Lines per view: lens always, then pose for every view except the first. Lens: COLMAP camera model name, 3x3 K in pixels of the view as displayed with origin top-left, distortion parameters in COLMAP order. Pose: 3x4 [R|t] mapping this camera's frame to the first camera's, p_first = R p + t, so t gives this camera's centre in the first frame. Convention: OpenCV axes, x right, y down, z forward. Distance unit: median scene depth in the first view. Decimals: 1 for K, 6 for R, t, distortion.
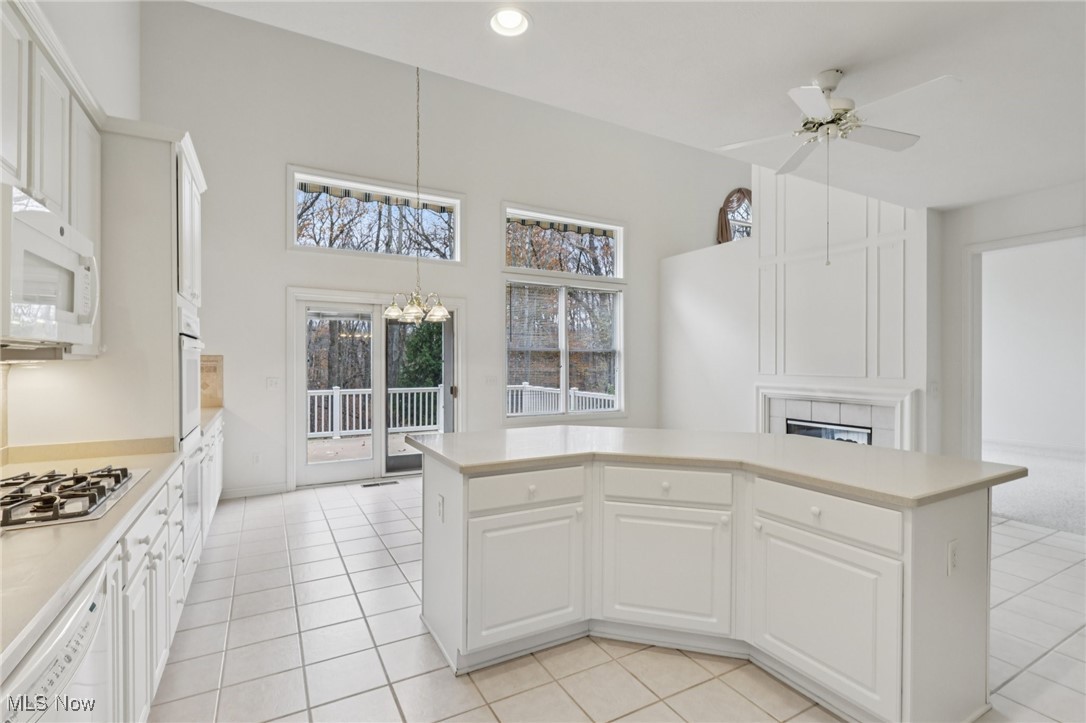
lens RADIAL K [[505.5, 0, 535.0], [0, 505.5, 360.5], [0, 0, 1]] dist [-0.000301, 0.000719]
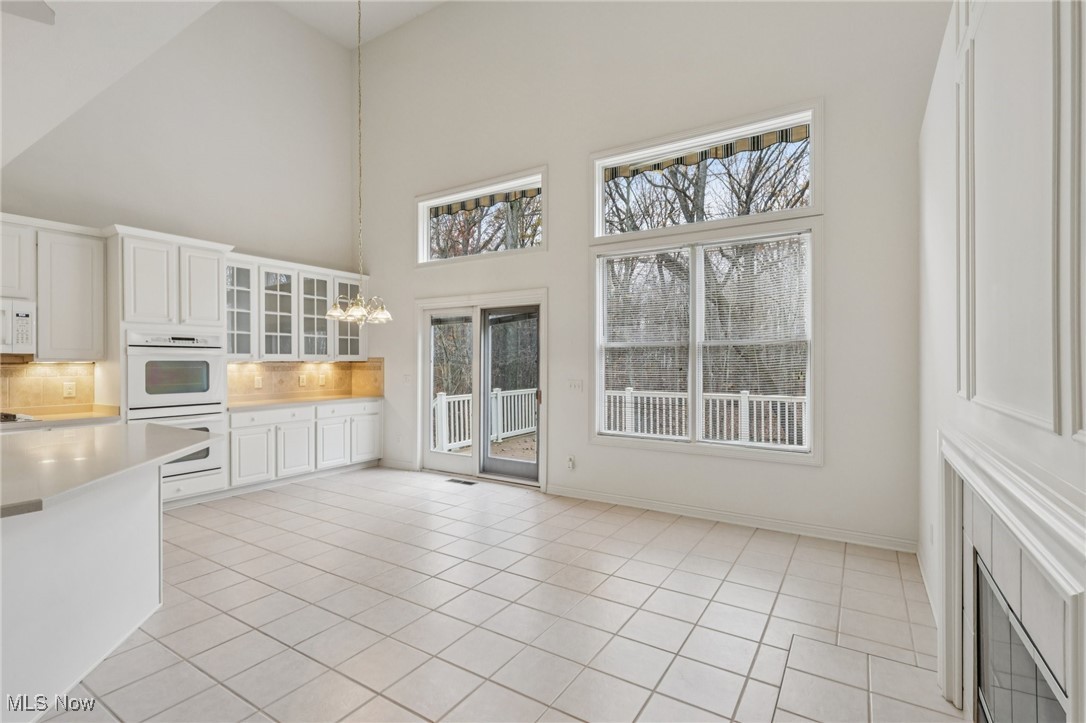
lens RADIAL K [[505.5, 0, 540.9], [0, 505.5, 361.4], [0, 0, 1]] dist [-0.000301, 0.000719]
pose [[0.474822, -0.006330, -0.880059, 0.643621], [0.002779, 0.999980, -0.005693, 0.006910], [0.880077, 0.000258, 0.474830, 0.624159]]
